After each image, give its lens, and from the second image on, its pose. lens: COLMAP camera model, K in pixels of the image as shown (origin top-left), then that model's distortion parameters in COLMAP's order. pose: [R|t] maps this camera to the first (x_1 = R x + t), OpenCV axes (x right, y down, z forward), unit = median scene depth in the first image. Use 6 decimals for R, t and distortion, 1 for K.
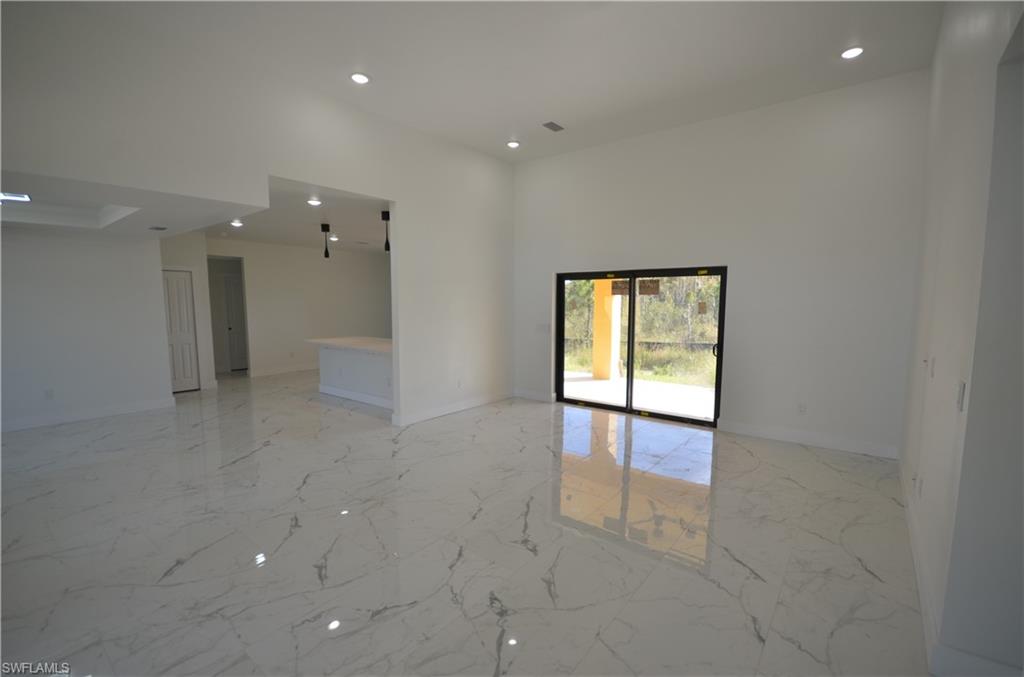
lens RADIAL K [[446.4, 0, 509.2], [0, 446.4, 345.3], [0, 0, 1]] dist [0.007957, 0.000422]
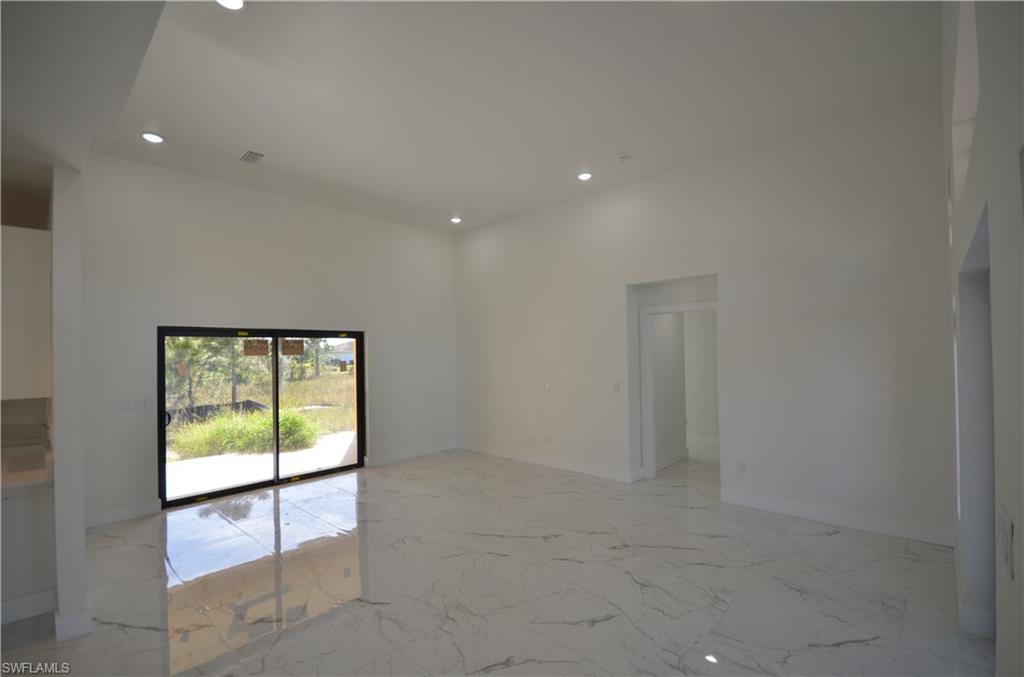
lens RADIAL K [[446.4, 0, 507.0], [0, 446.4, 342.4], [0, 0, 1]] dist [0.007957, 0.000422]
pose [[0.087284, 0.023392, 0.995909, -0.632426], [0.120097, 0.992186, -0.033830, -0.050987], [-0.988918, 0.122559, 0.083793, 0.447794]]
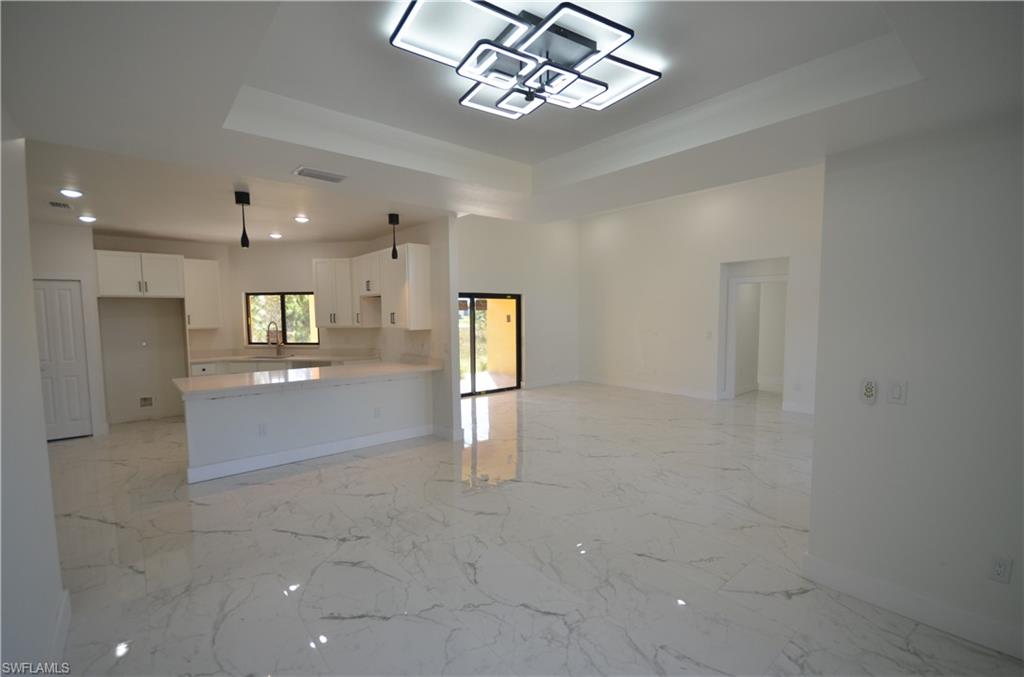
lens RADIAL K [[446.4, 0, 509.9], [0, 446.4, 339.1], [0, 0, 1]] dist [0.007957, 0.000422]
pose [[0.197735, -0.055916, 0.978659, -1.110344], [0.106219, 0.993715, 0.035315, -0.061901], [-0.974484, 0.096969, 0.202432, 0.623834]]
